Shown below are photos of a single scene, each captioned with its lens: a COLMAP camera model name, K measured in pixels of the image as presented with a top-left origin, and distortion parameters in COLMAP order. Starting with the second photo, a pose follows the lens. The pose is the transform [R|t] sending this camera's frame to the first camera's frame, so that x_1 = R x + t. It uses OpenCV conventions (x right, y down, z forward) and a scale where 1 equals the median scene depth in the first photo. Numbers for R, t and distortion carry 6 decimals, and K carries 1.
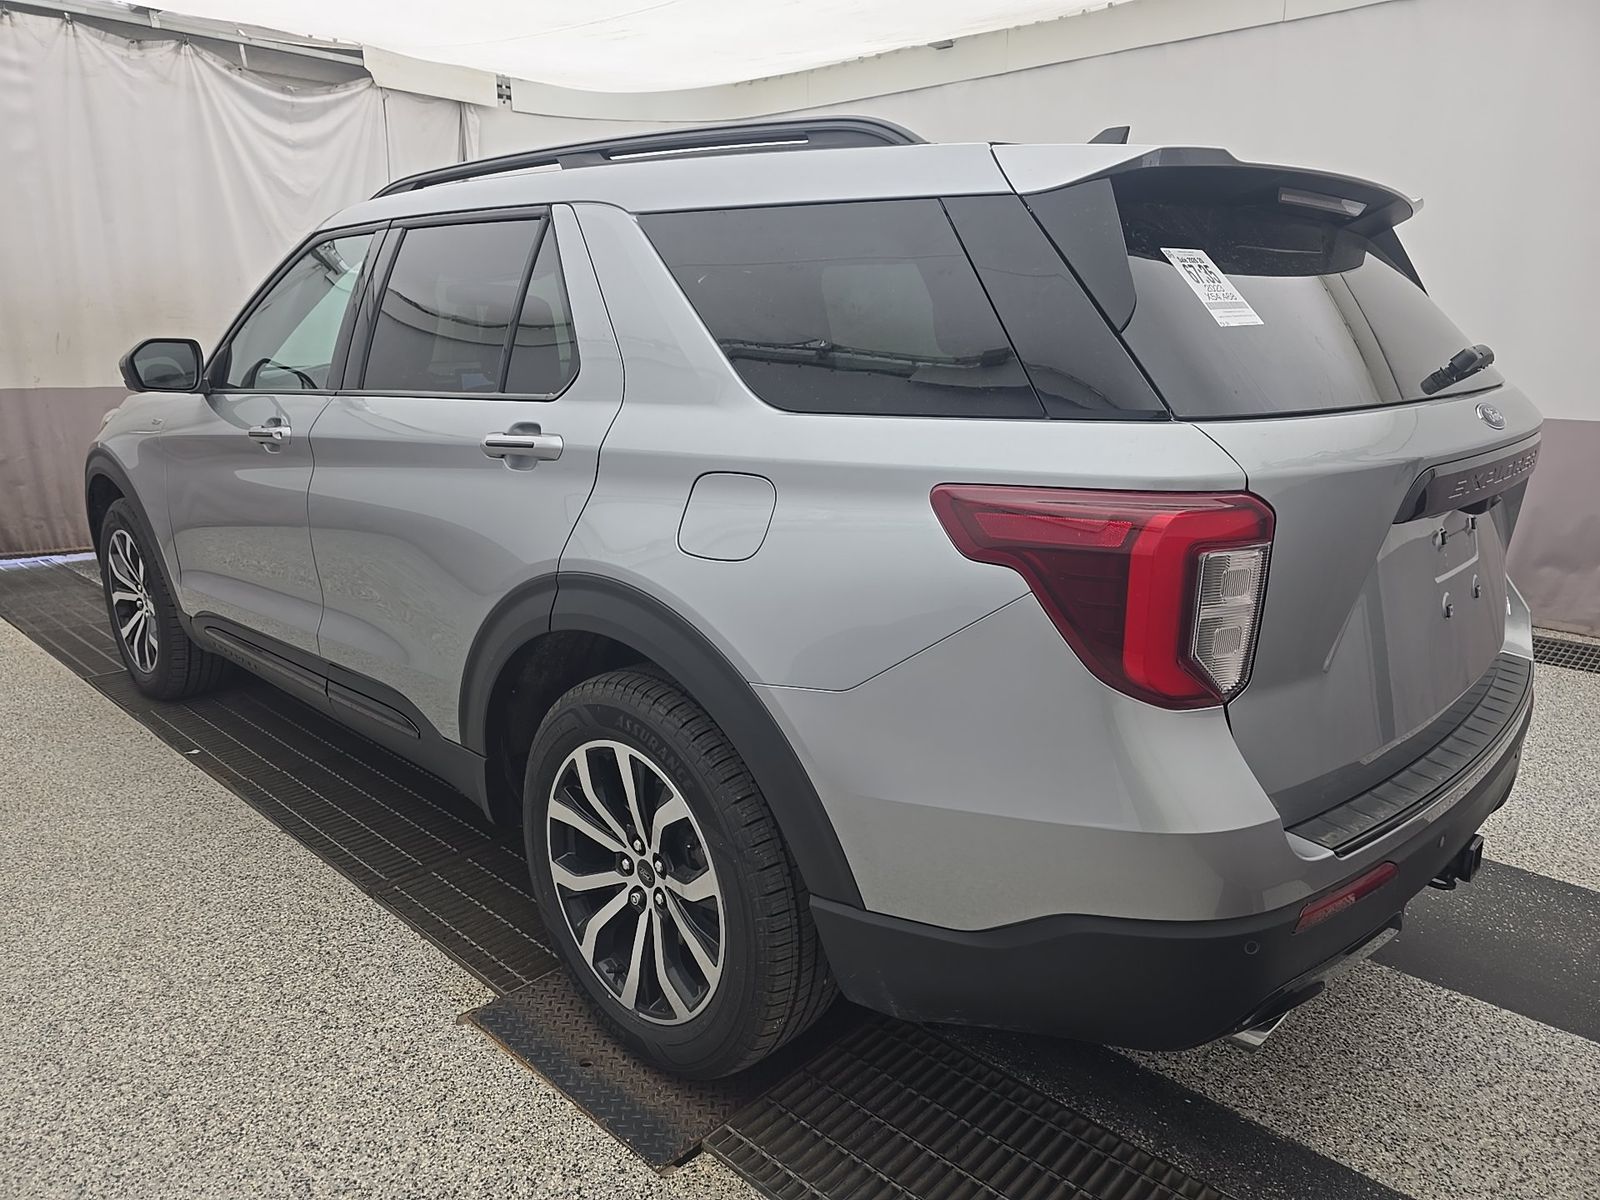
lens RADIAL K [[1079.4, 0, 800.0], [0, 1079.4, 600.0], [0, 0, 1]] dist [0.005059, -0.000476]
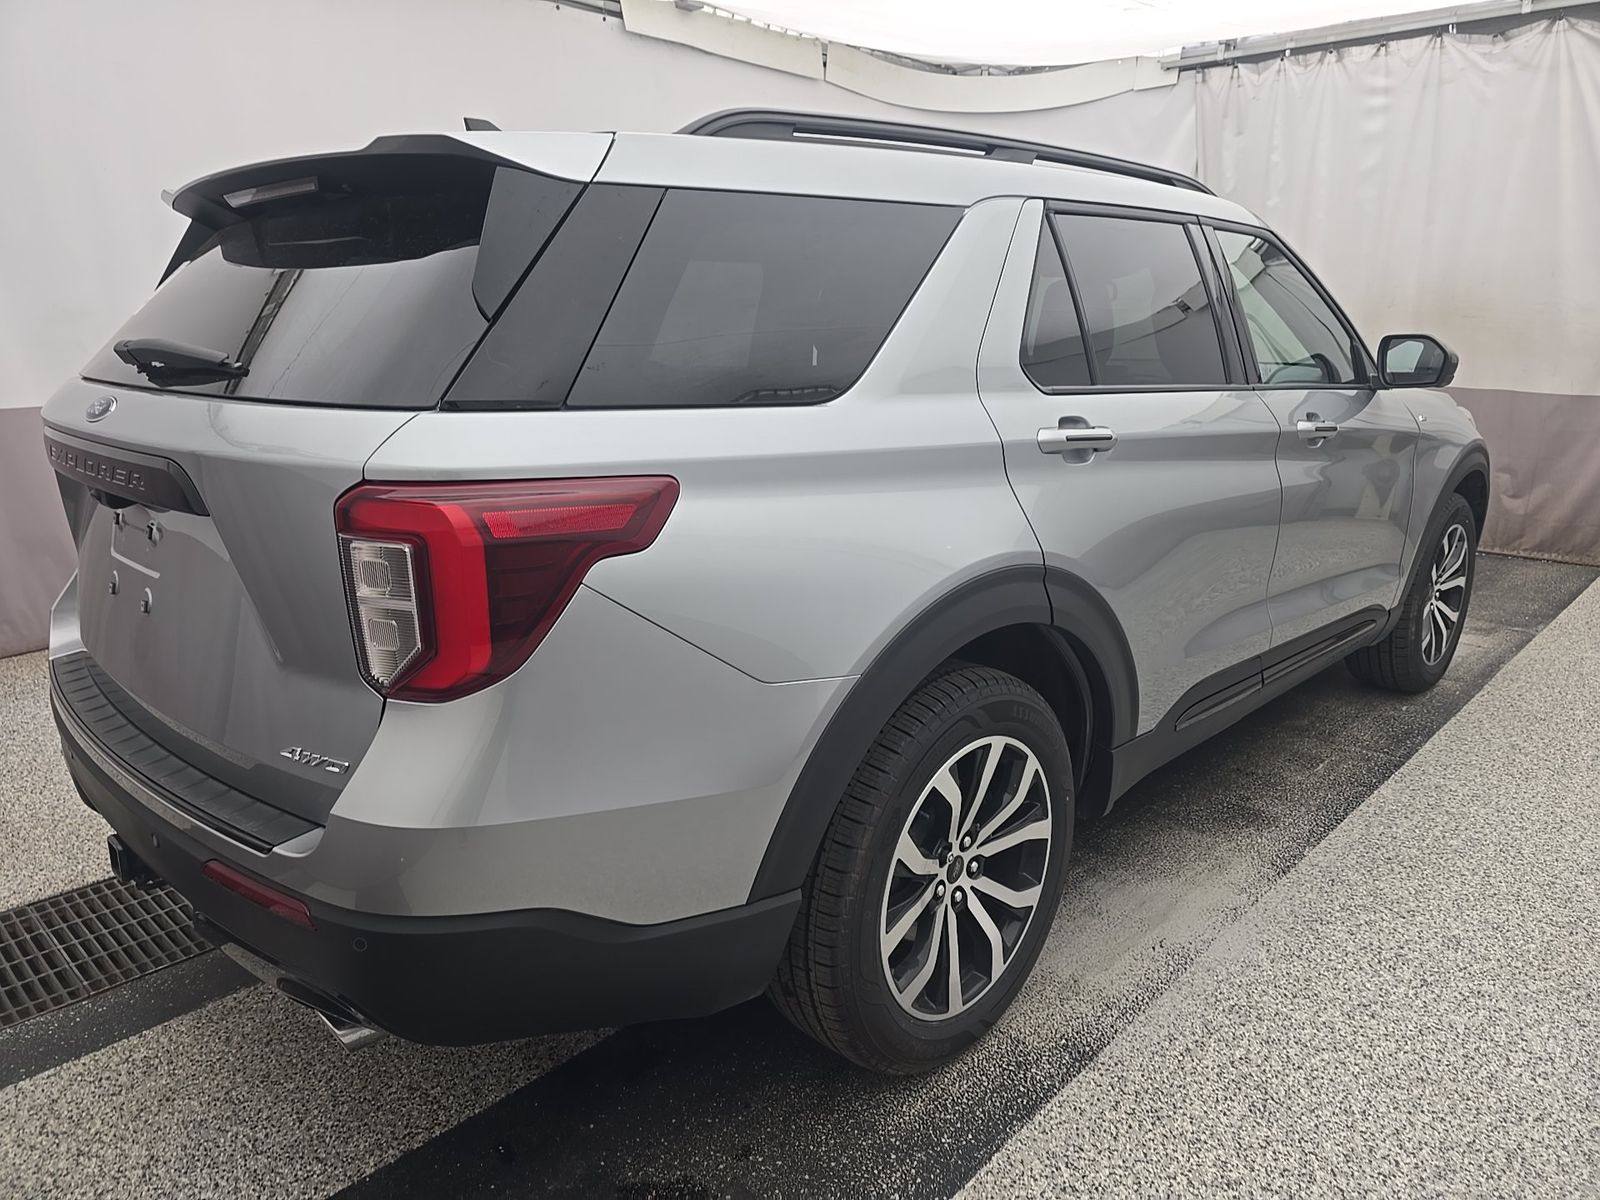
lens RADIAL K [[1056.5, 0, 800.0], [0, 1056.5, 600.0], [0, 0, 1]] dist [-0.002676, -0.002551]
pose [[0.010467, 0.258648, -0.965915, 0.606871], [-0.250486, 0.935848, 0.247883, -0.153862], [0.968064, 0.239353, 0.074583, 0.598562]]
